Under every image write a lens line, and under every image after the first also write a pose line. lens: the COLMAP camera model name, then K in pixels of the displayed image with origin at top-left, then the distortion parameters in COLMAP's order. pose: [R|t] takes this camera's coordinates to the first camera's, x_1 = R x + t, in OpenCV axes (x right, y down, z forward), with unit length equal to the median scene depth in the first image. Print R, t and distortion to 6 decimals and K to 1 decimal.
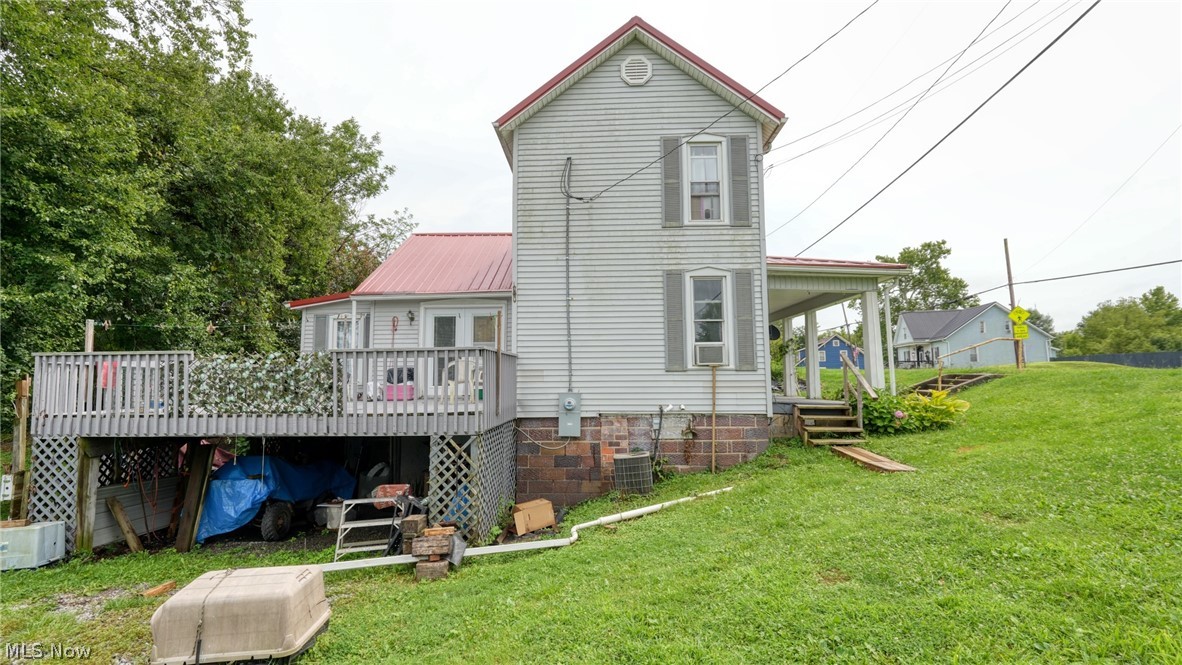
lens RADIAL K [[528.7, 0, 591.0], [0, 528.7, 332.5], [0, 0, 1]] dist [-0.000284, 0.000042]
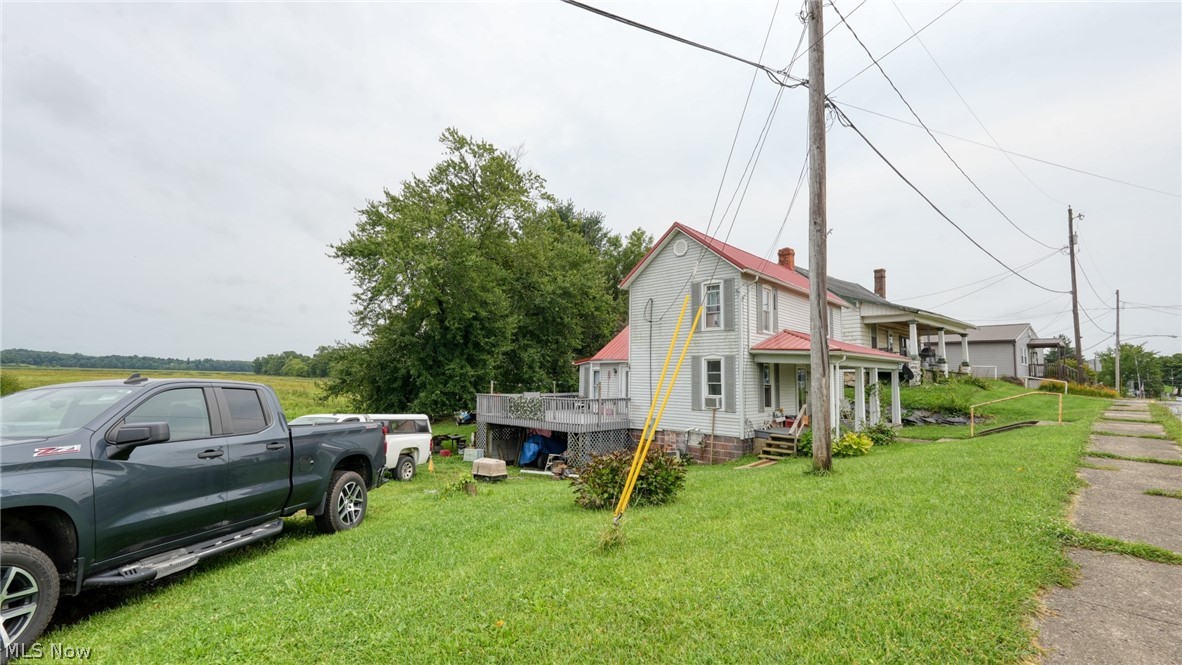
lens RADIAL K [[528.7, 0, 591.0], [0, 528.7, 332.5], [0, 0, 1]] dist [-0.000284, 0.000042]
pose [[0.749653, -0.036345, -0.660833, 1.129402], [0.035387, 0.999264, -0.014815, -0.187877], [0.660885, -0.012279, 0.750387, -0.653047]]
